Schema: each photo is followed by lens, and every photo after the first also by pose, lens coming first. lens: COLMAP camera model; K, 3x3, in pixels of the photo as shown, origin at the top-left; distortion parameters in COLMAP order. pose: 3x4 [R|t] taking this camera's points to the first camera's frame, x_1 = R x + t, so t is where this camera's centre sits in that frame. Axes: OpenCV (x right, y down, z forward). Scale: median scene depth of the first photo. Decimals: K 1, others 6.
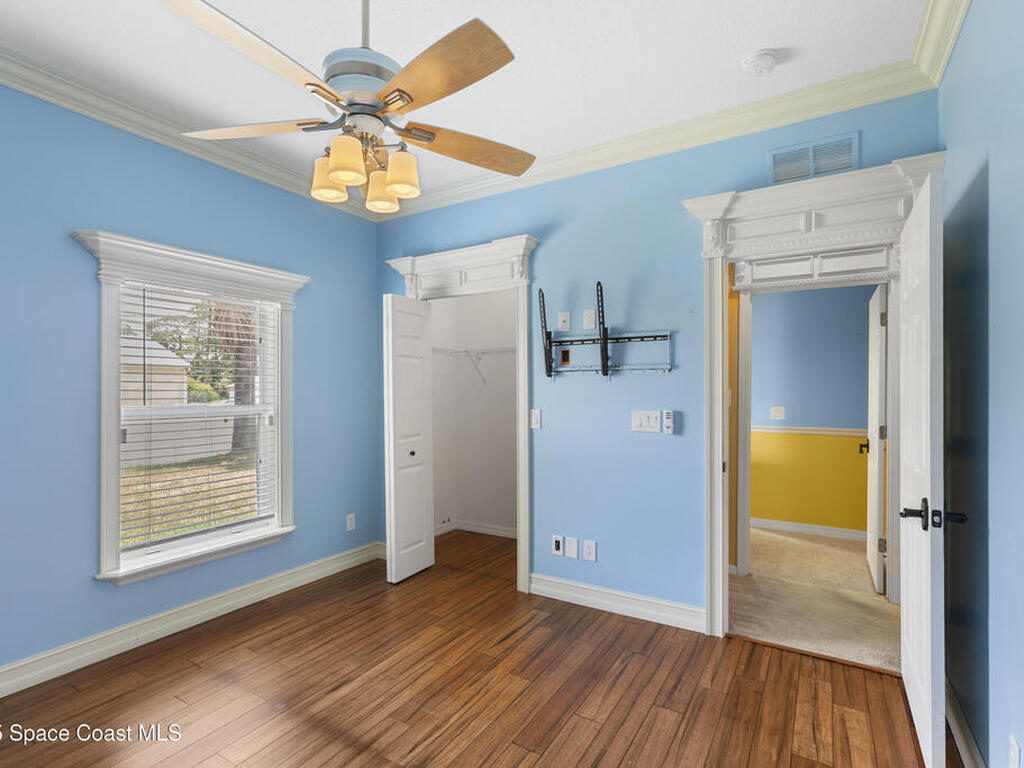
lens RADIAL K [[516.1, 0, 507.5], [0, 516.1, 376.9], [0, 0, 1]] dist [0.000942, 0.000855]
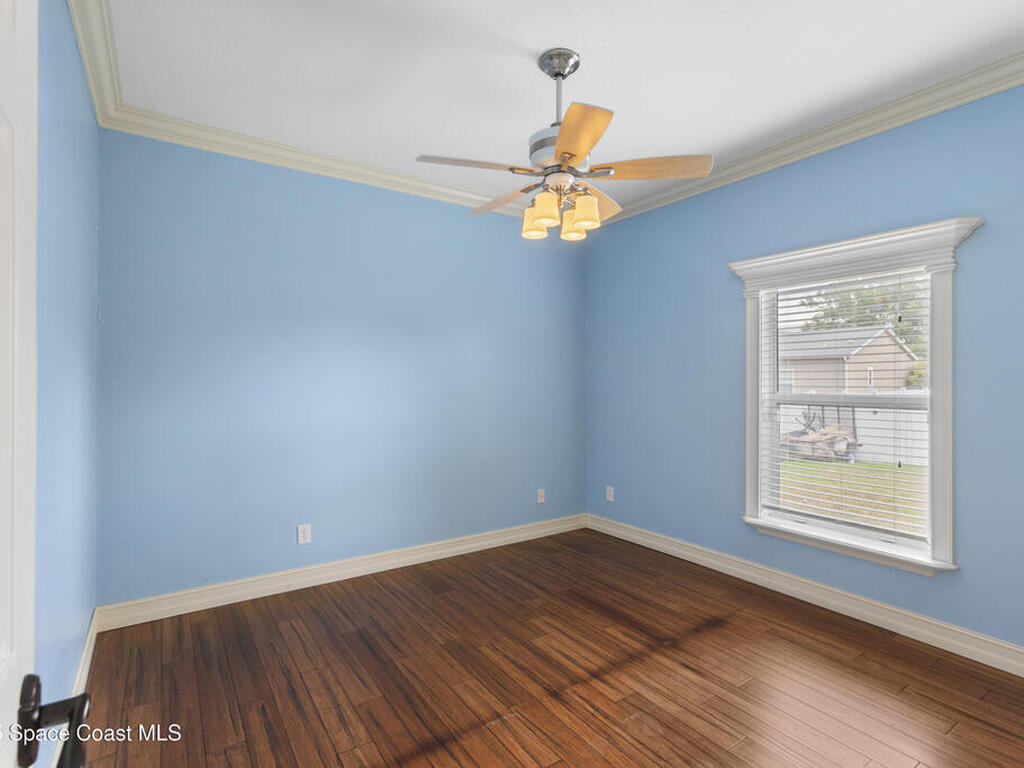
lens RADIAL K [[516.1, 0, 507.5], [0, 516.1, 376.9], [0, 0, 1]] dist [0.000942, 0.000855]
pose [[-0.415166, 0.005942, -0.909726, 0.687235], [0.031507, 0.999473, -0.007850, 0.010608], [0.909200, -0.031922, -0.415134, 1.004515]]
